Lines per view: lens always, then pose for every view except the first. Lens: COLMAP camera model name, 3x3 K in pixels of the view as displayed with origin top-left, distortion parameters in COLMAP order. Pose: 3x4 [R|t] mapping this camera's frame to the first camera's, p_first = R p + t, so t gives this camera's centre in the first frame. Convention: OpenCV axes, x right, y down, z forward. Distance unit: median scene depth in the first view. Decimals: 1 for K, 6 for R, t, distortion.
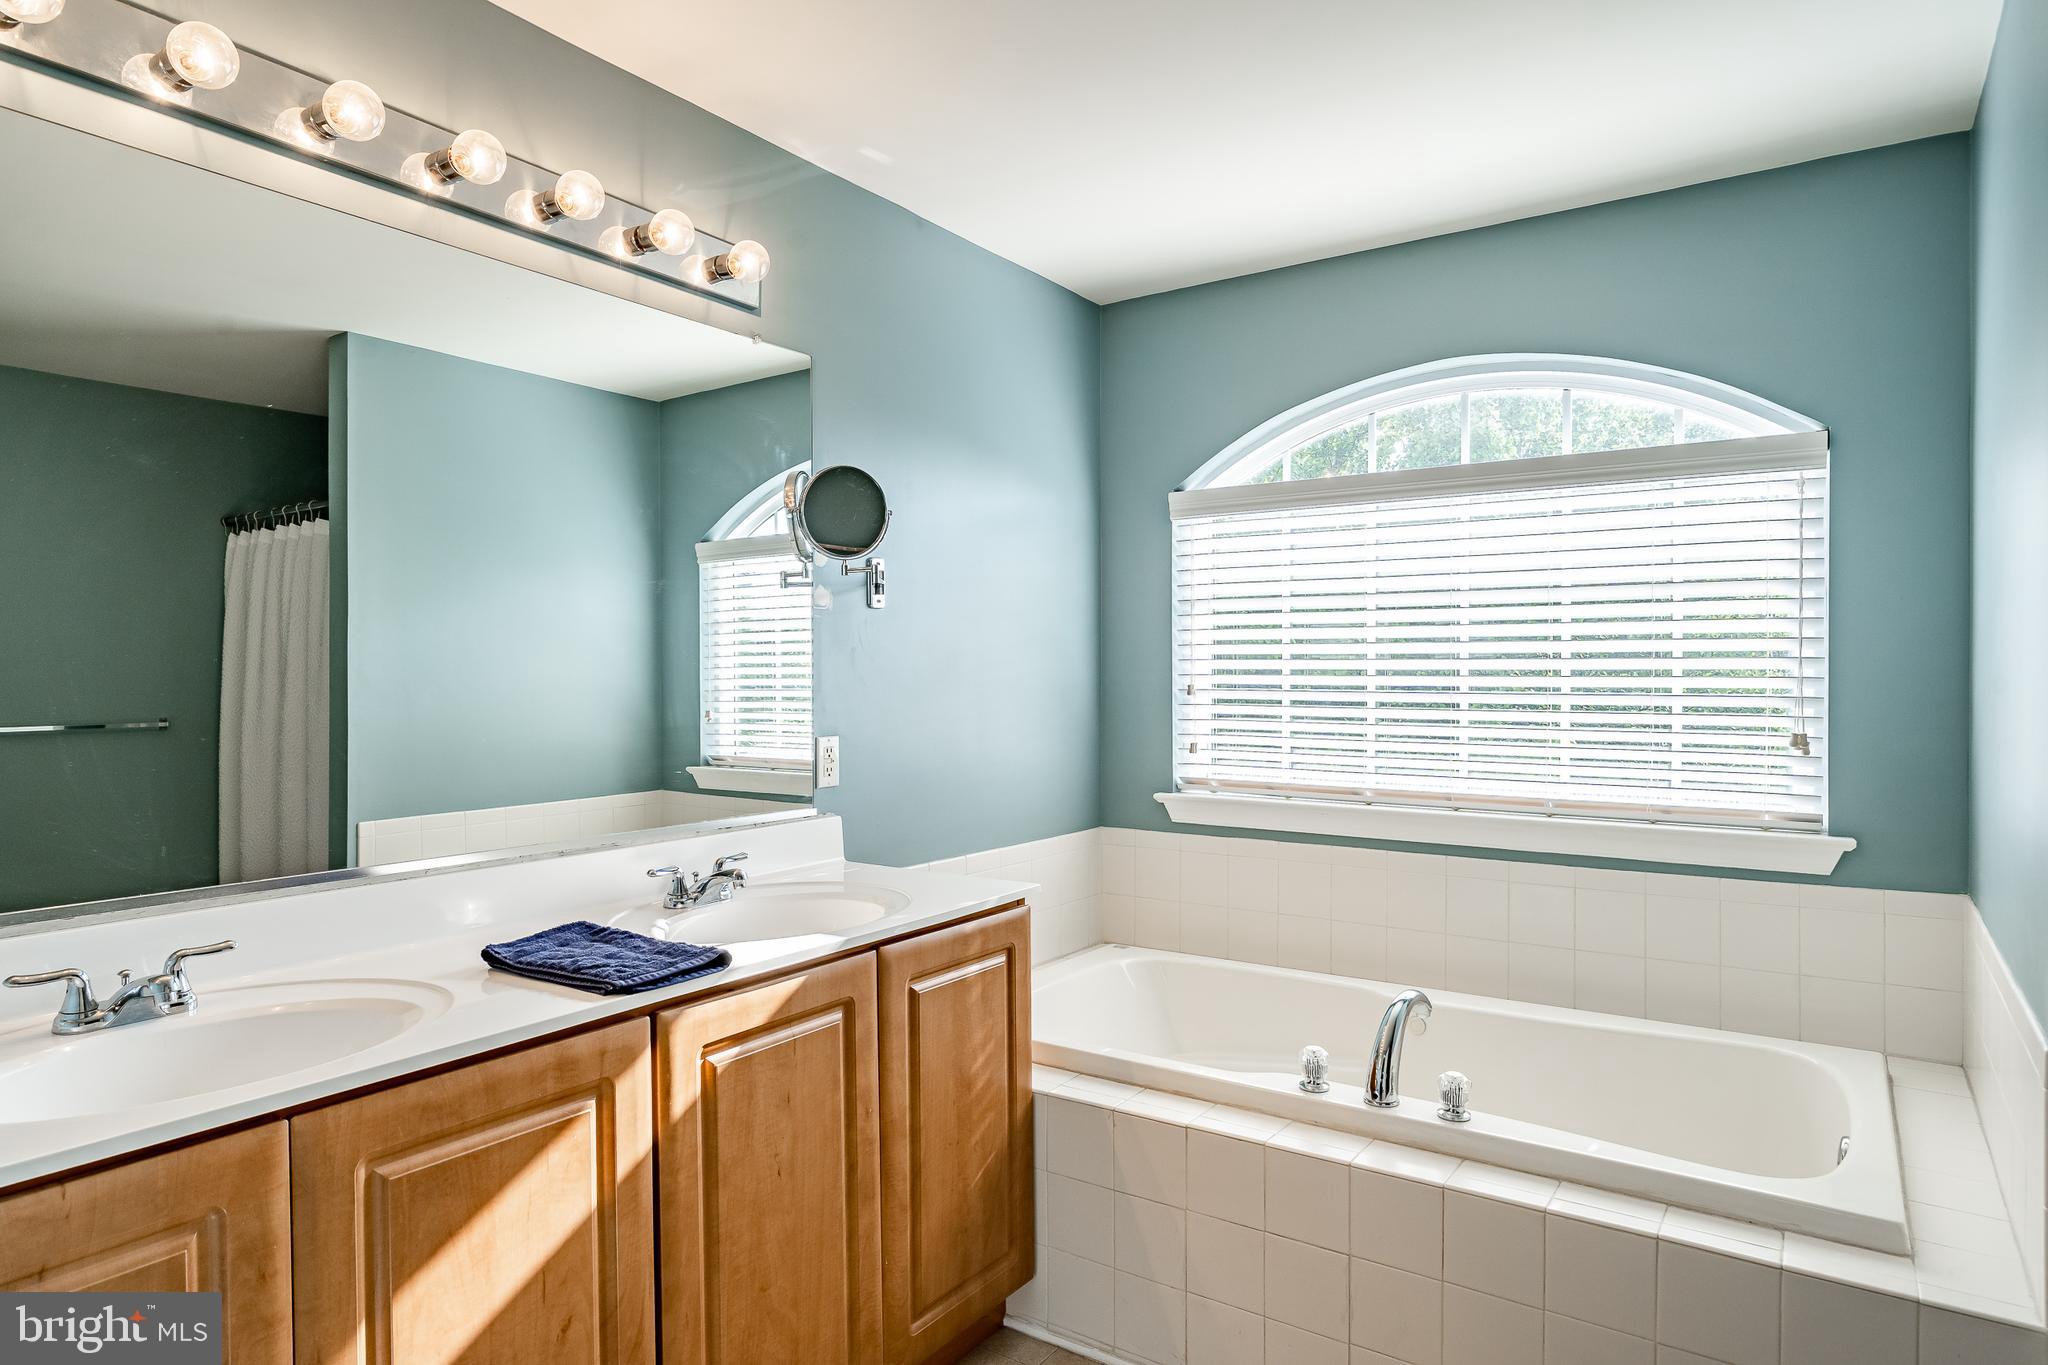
lens RADIAL K [[1189.5, 0, 1055.2], [0, 1189.5, 680.9], [0, 0, 1]] dist [0.004714, 0.003254]
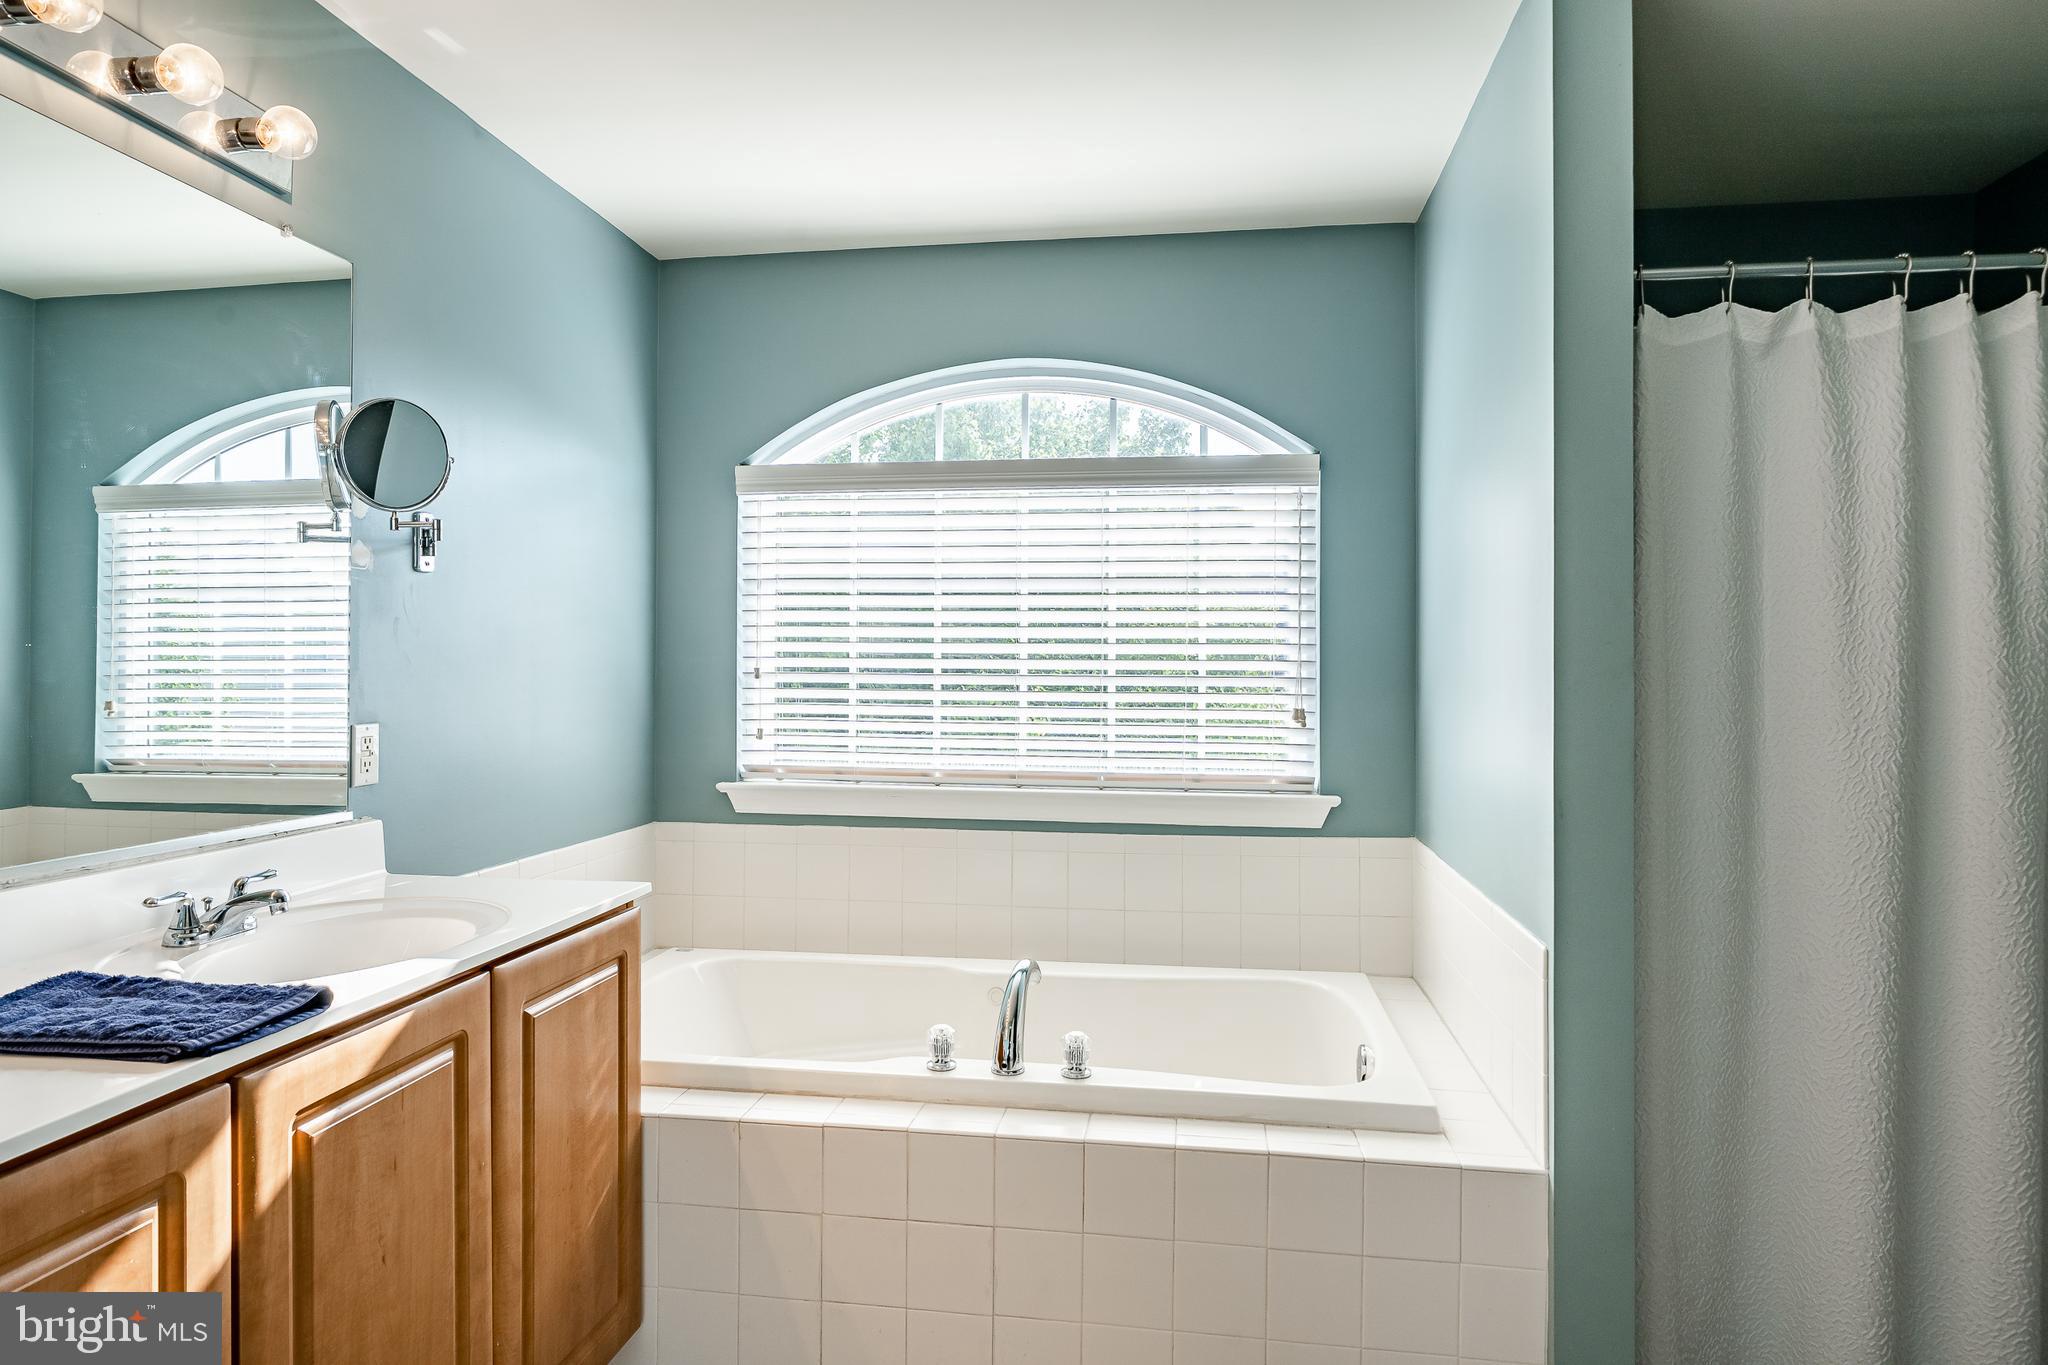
lens RADIAL K [[1189.5, 0, 1033.2], [0, 1189.5, 652.8], [0, 0, 1]] dist [0.004714, 0.003254]
pose [[0.904867, 0.008870, 0.425601, -0.128206], [-0.000529, 0.999806, -0.019713, 0.013827], [-0.425693, 0.017612, 0.904696, 0.054716]]
